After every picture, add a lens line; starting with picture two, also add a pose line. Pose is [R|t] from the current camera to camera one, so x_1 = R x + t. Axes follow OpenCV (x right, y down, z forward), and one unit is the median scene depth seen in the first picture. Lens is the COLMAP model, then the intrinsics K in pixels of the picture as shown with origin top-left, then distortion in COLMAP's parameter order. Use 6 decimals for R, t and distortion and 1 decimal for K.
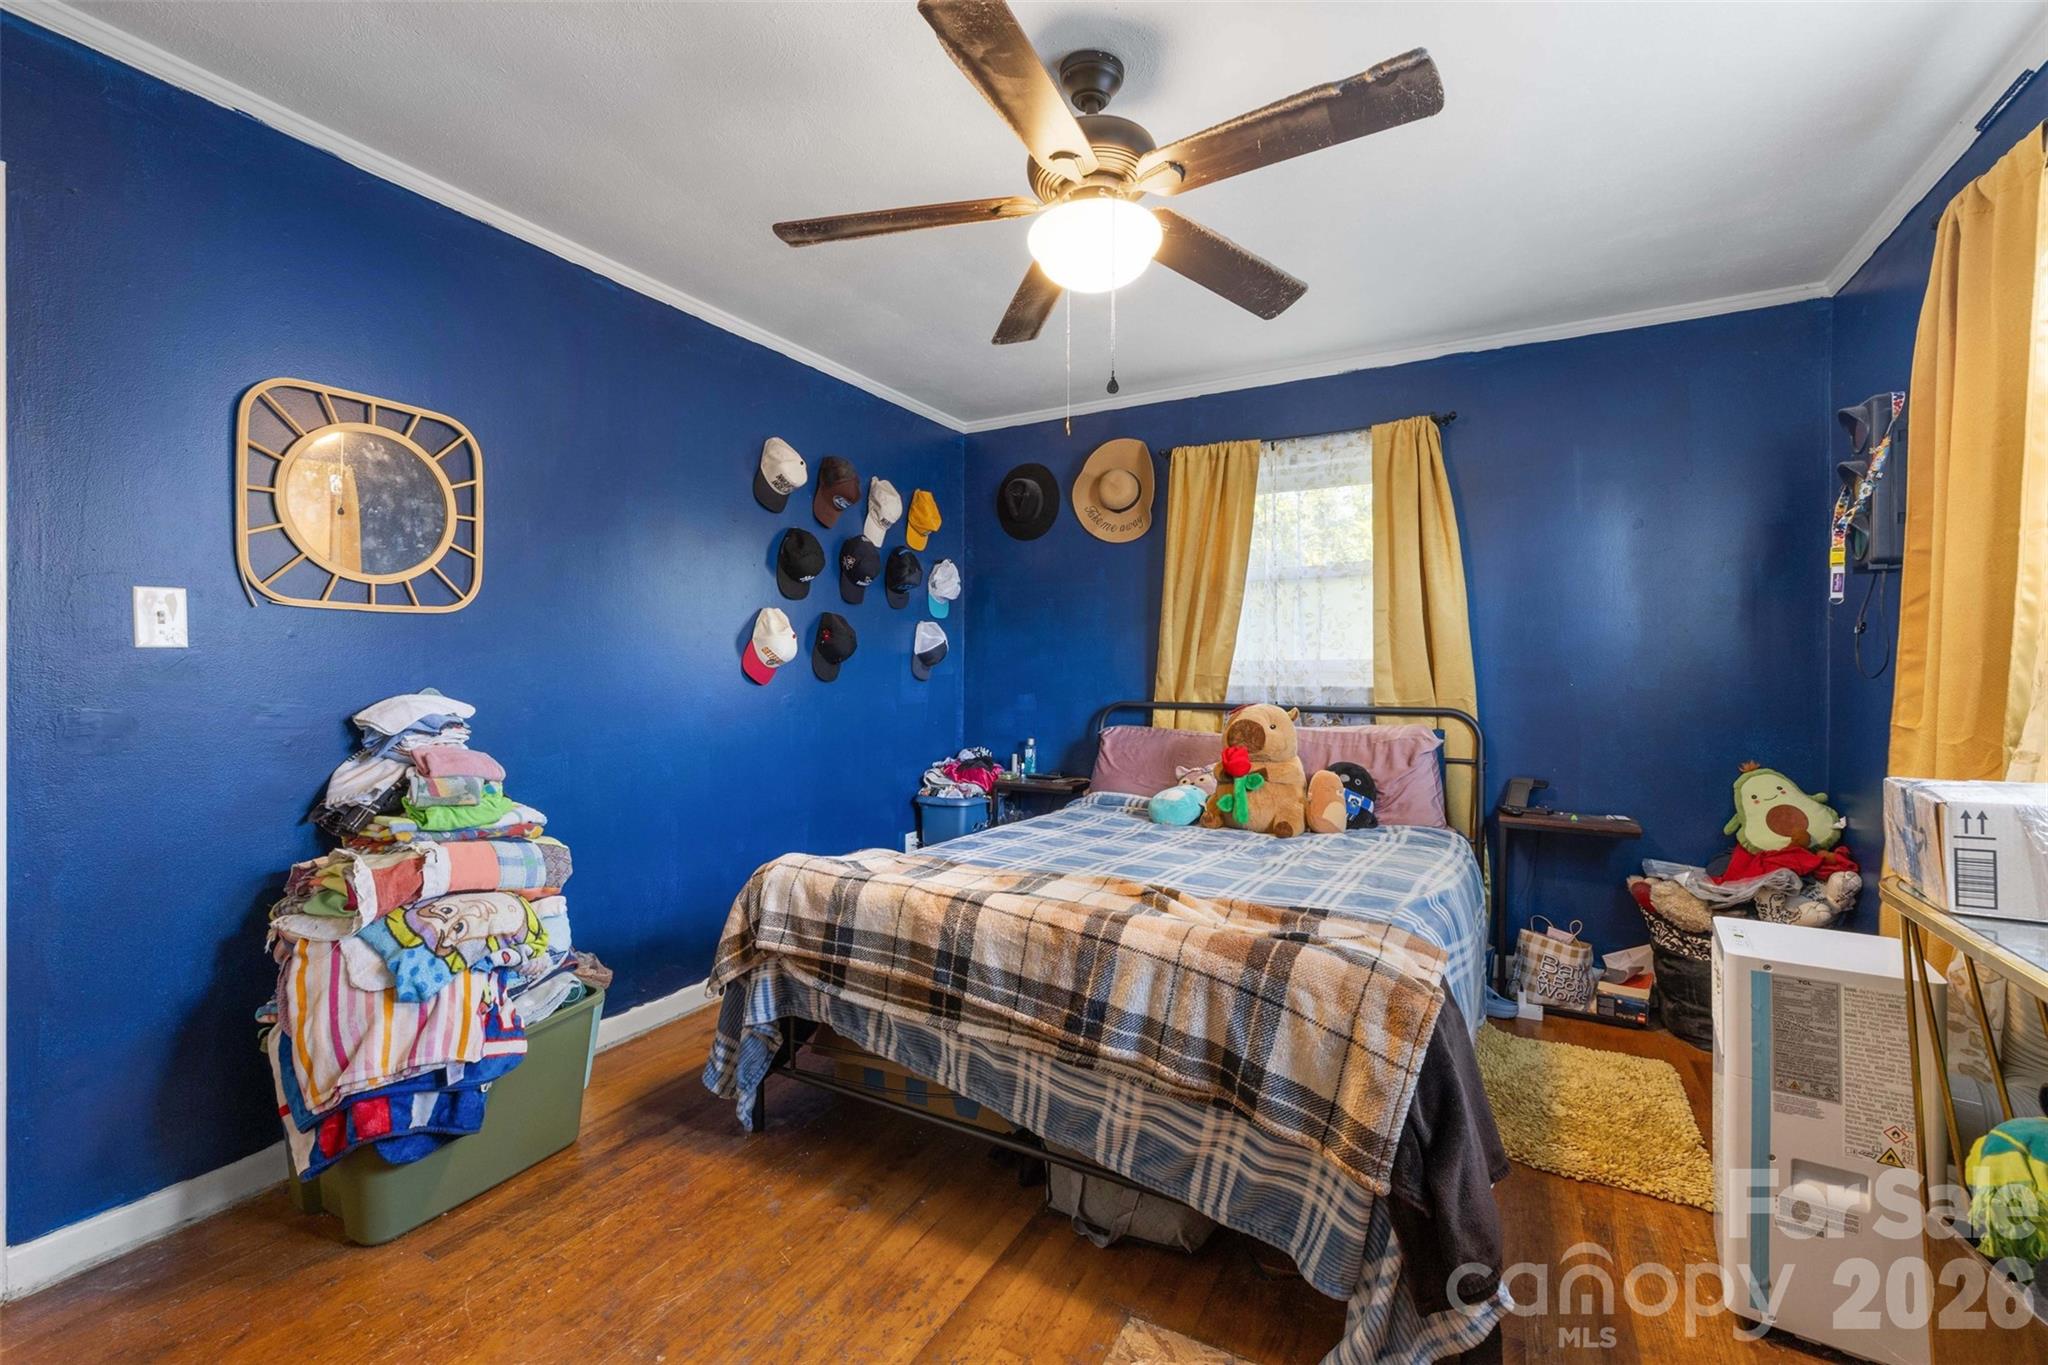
lens RADIAL K [[860.6, 0, 1015.1], [0, 860.6, 669.2], [0, 0, 1]] dist [0.000219, -0.000129]
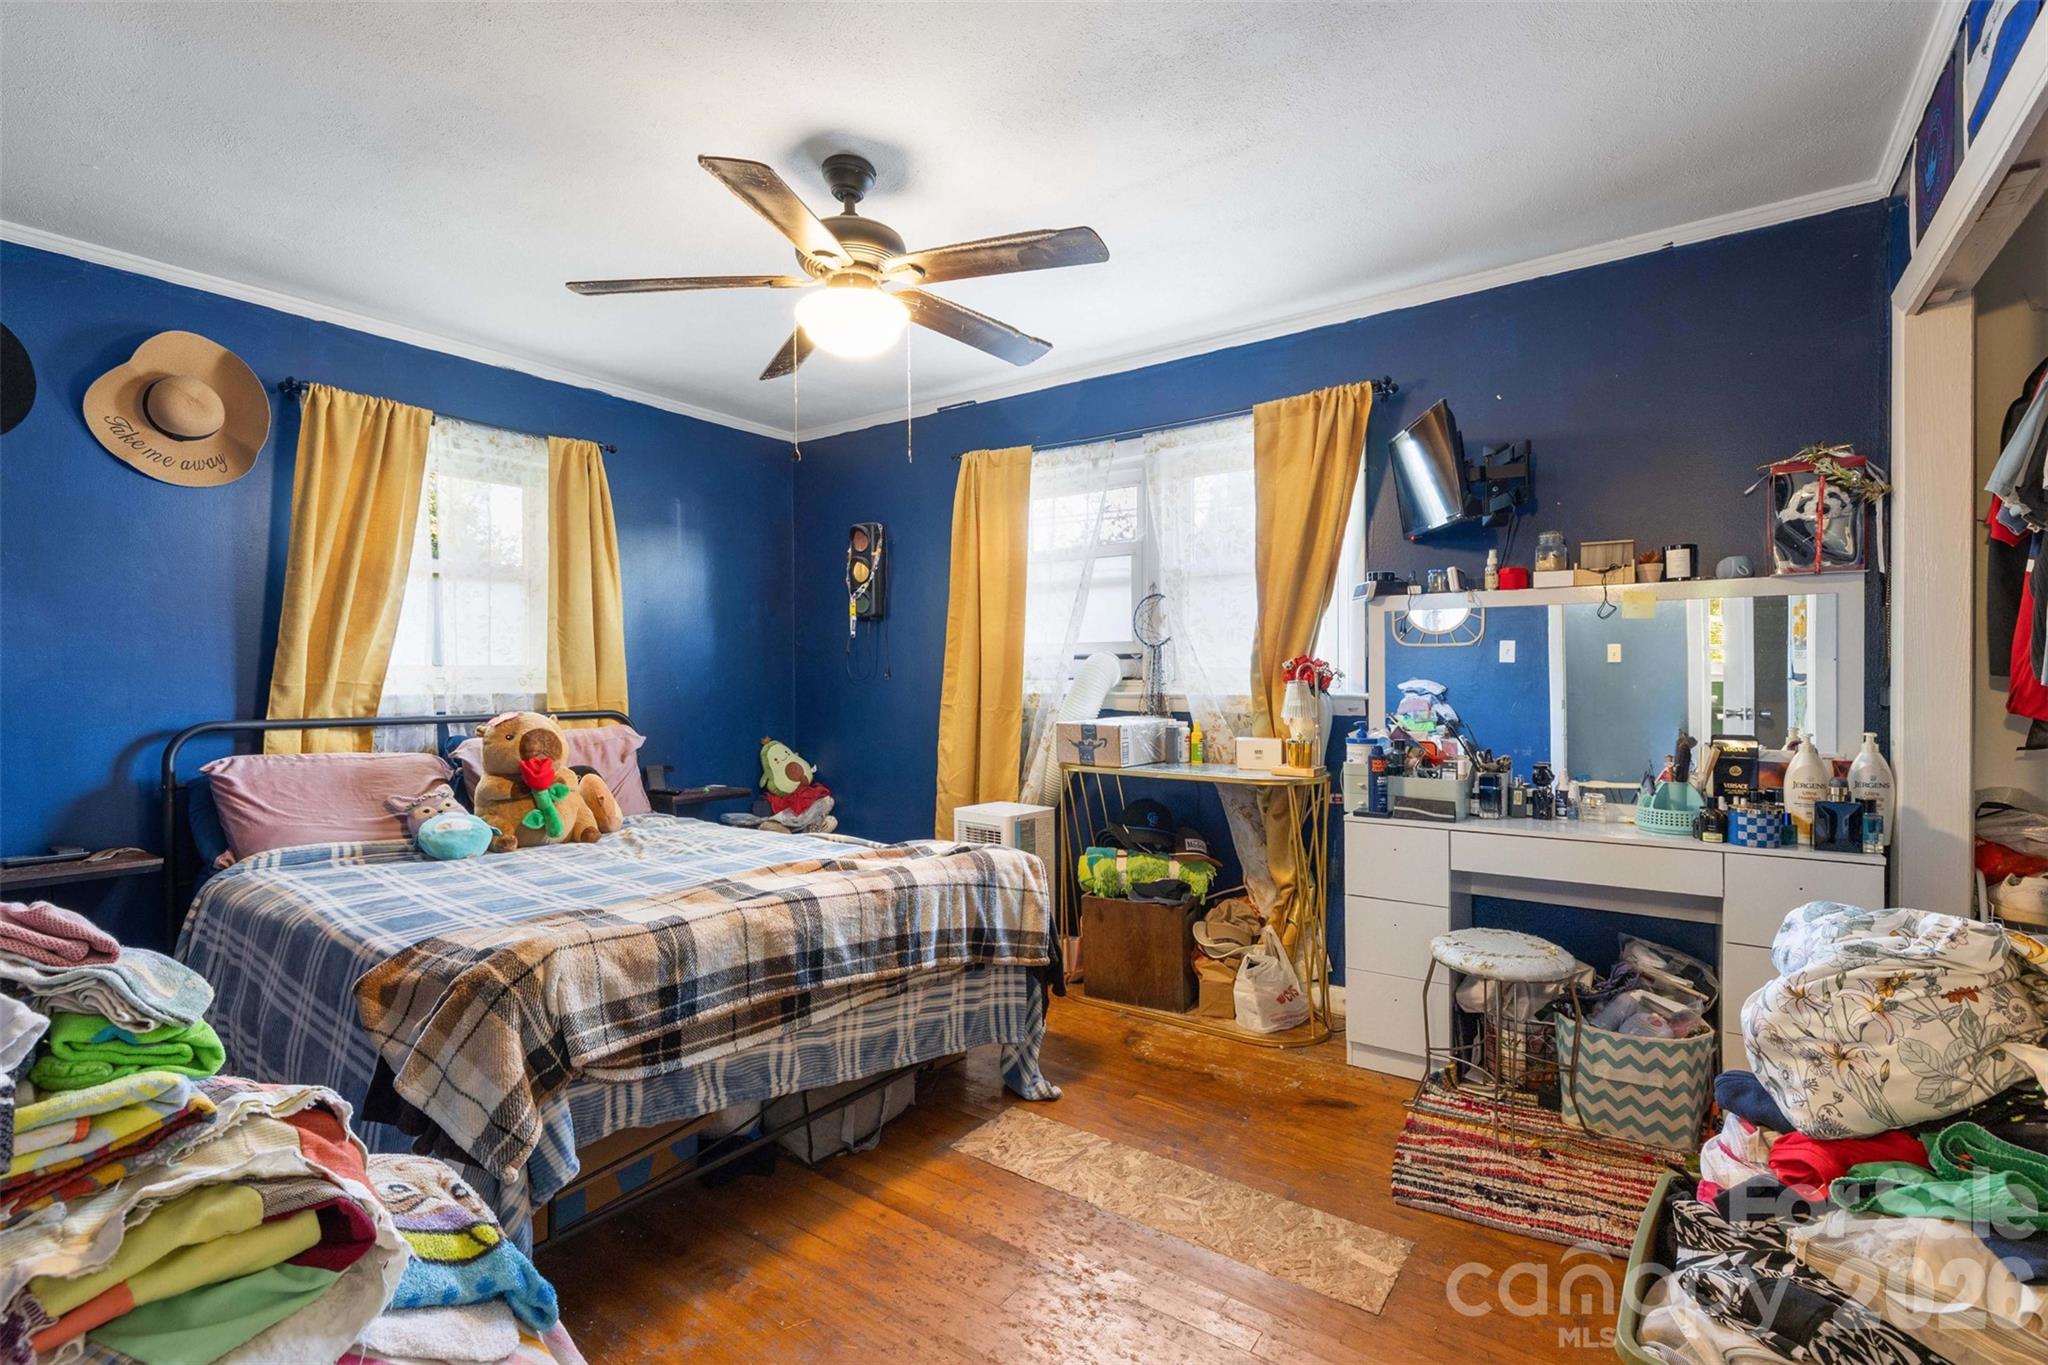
lens RADIAL K [[891.4, 0, 1011.1], [0, 891.4, 689.7], [0, 0, 1]] dist [-0.001557, 0.000130]
pose [[0.146747, -0.014503, 0.989068, -1.001198], [0.000451, 0.999893, 0.014595, 0.003094], [-0.989174, -0.001696, 0.146737, 0.559073]]
